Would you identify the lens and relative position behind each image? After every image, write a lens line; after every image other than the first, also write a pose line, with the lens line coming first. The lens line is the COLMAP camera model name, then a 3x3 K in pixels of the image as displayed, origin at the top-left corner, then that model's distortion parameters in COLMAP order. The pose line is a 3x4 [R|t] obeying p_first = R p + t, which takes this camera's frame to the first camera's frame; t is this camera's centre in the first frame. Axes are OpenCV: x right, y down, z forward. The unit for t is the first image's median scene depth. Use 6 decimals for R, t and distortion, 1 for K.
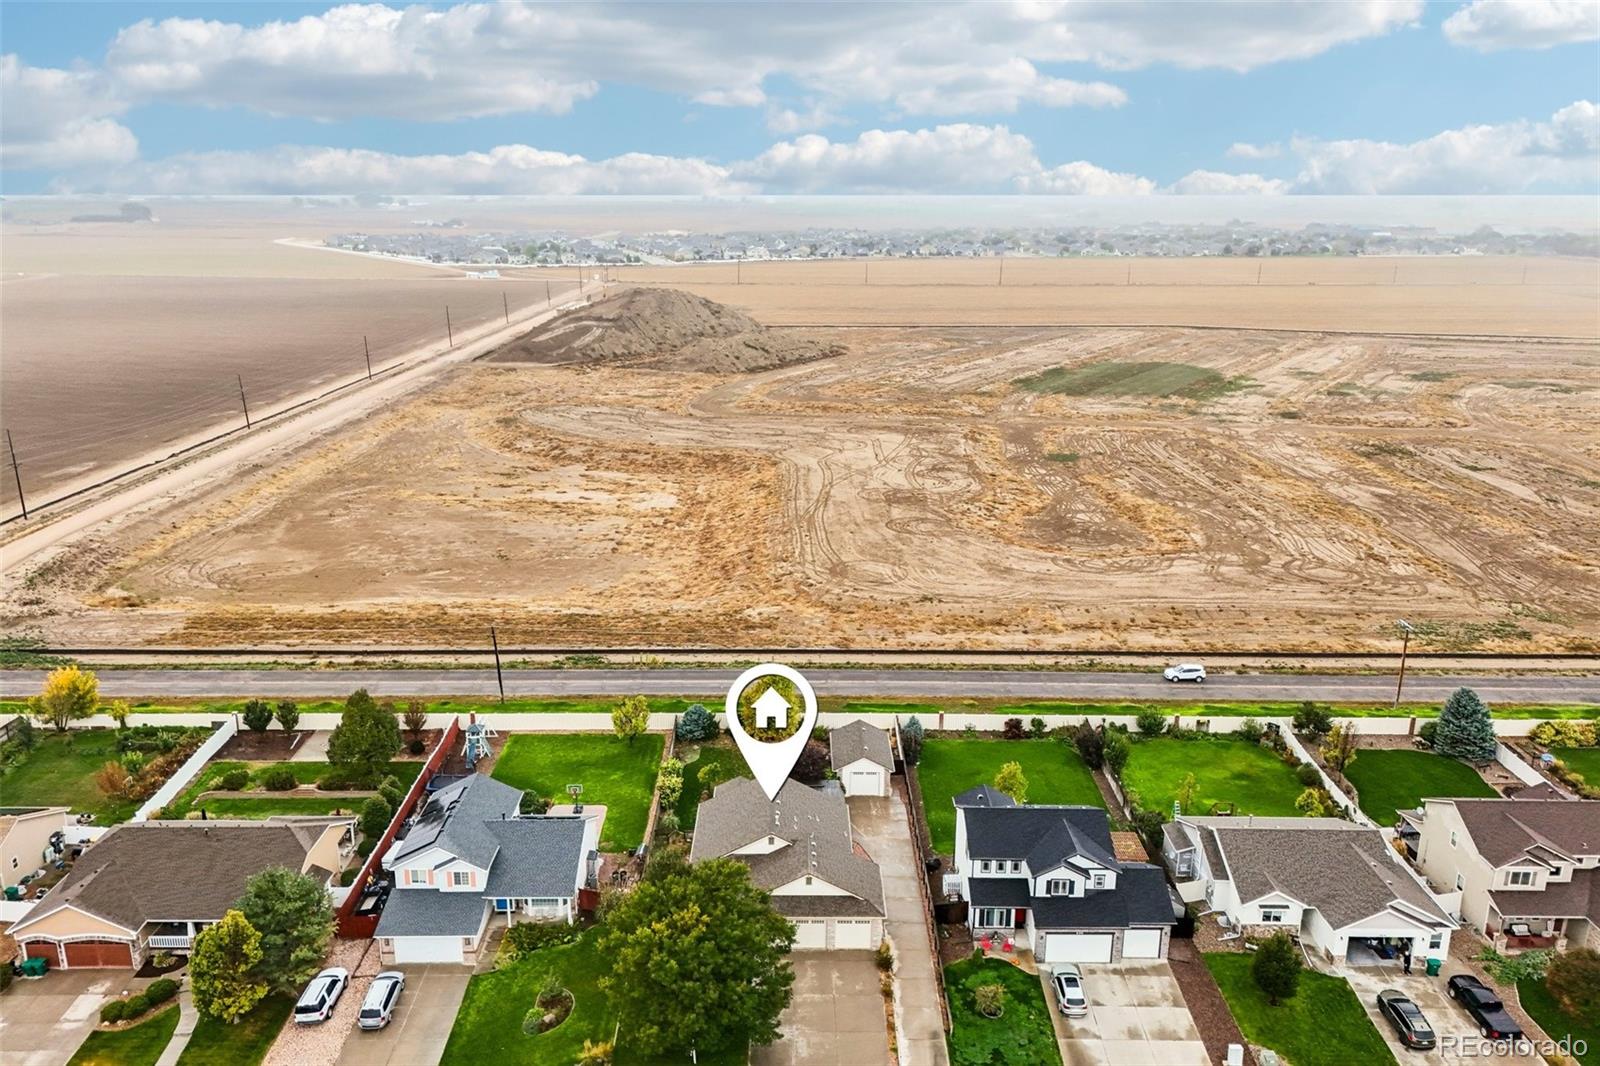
lens RADIAL K [[1153.8, 0, 800.0], [0, 1153.8, 533.0], [0, 0, 1]] dist [0.062404, -0.068157]
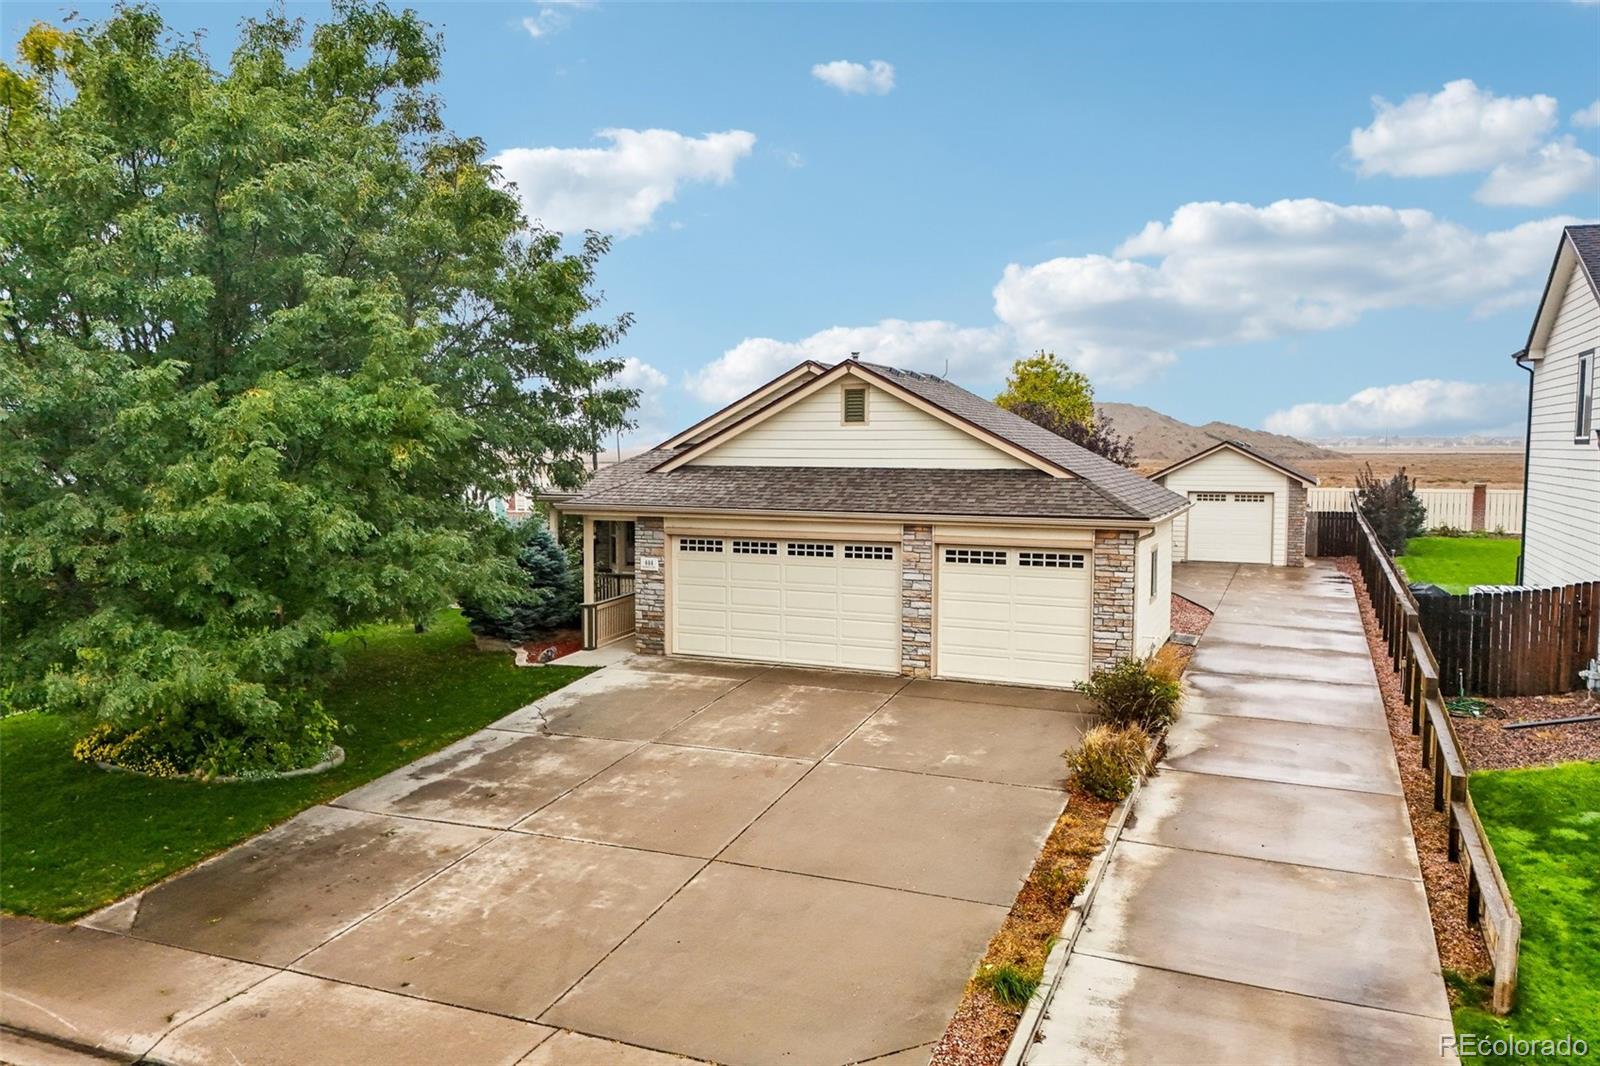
lens RADIAL K [[1145.4, 0, 799.0], [0, 1145.4, 555.1], [0, 0, 1]] dist [0.102308, -0.123107]
pose [[0.913644, 0.022456, -0.405895, 0.078239], [-0.099588, 0.980412, -0.169927, 0.292294], [0.394128, 0.195675, 0.897983, 0.599233]]
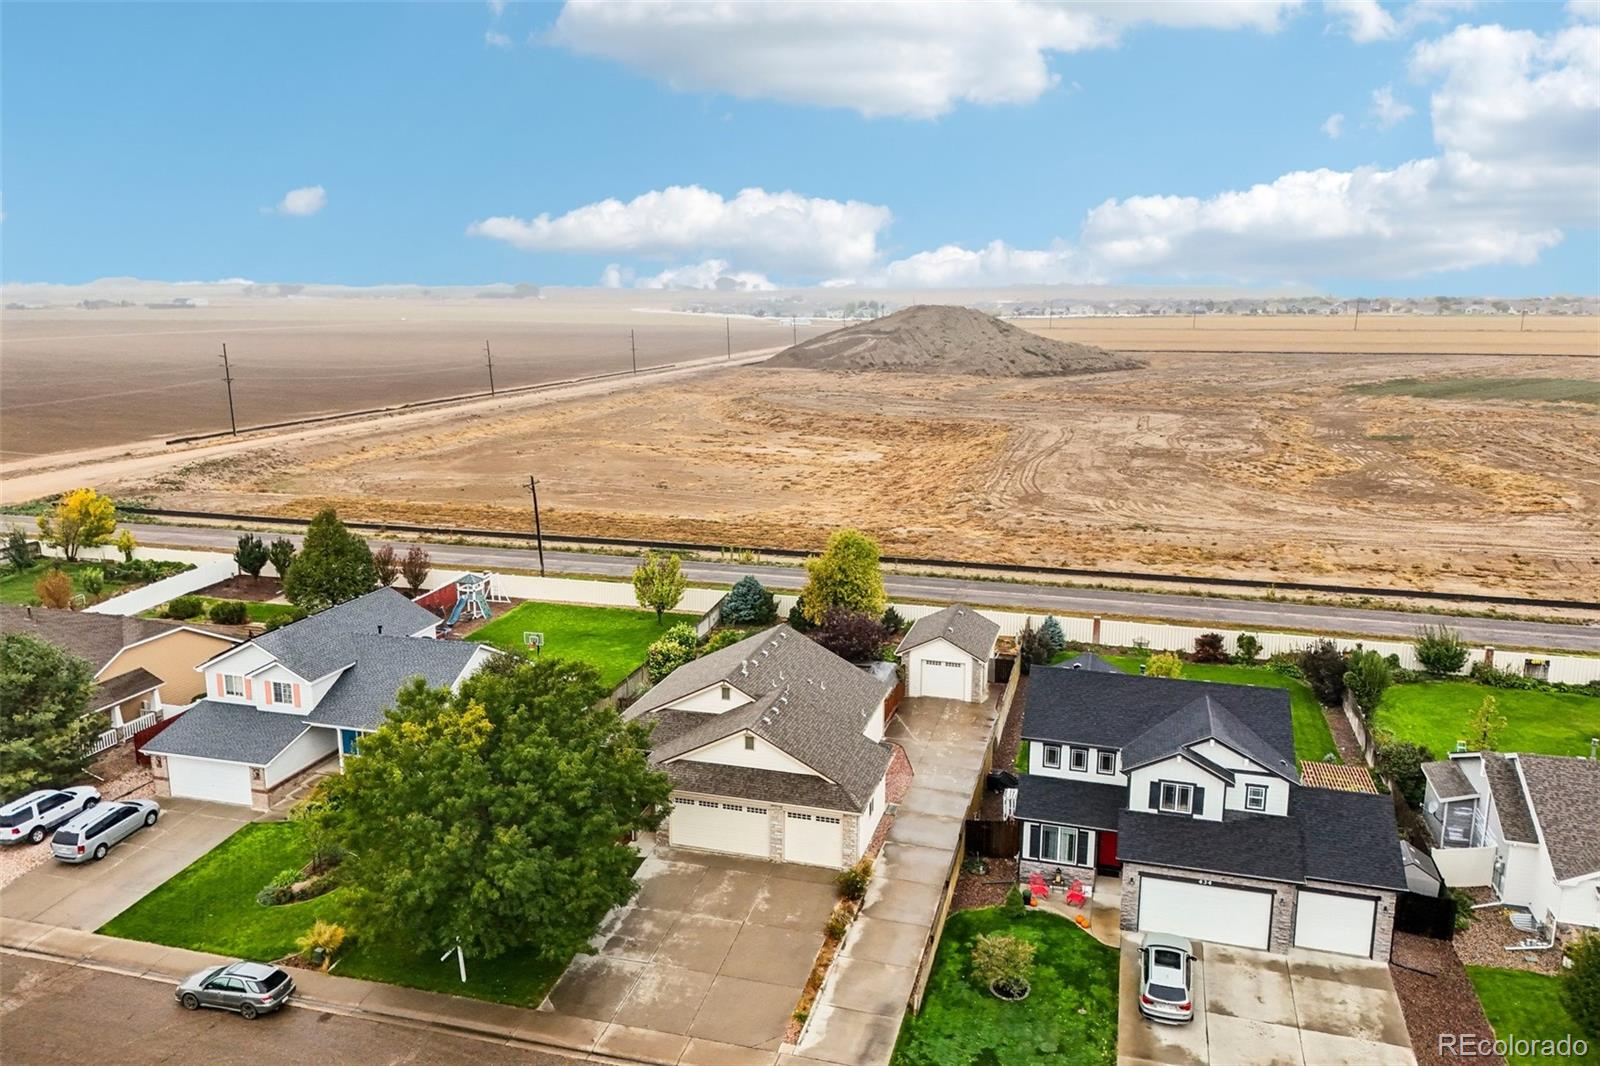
lens RADIAL K [[1153.8, 0, 800.0], [0, 1153.8, 533.0], [0, 0, 1]] dist [0.062404, -0.068157]
pose [[0.958797, 0.051336, -0.279417, 0.154216], [-0.072297, 0.995248, -0.065230, 0.176255], [0.274741, 0.082743, 0.957952, 0.319451]]
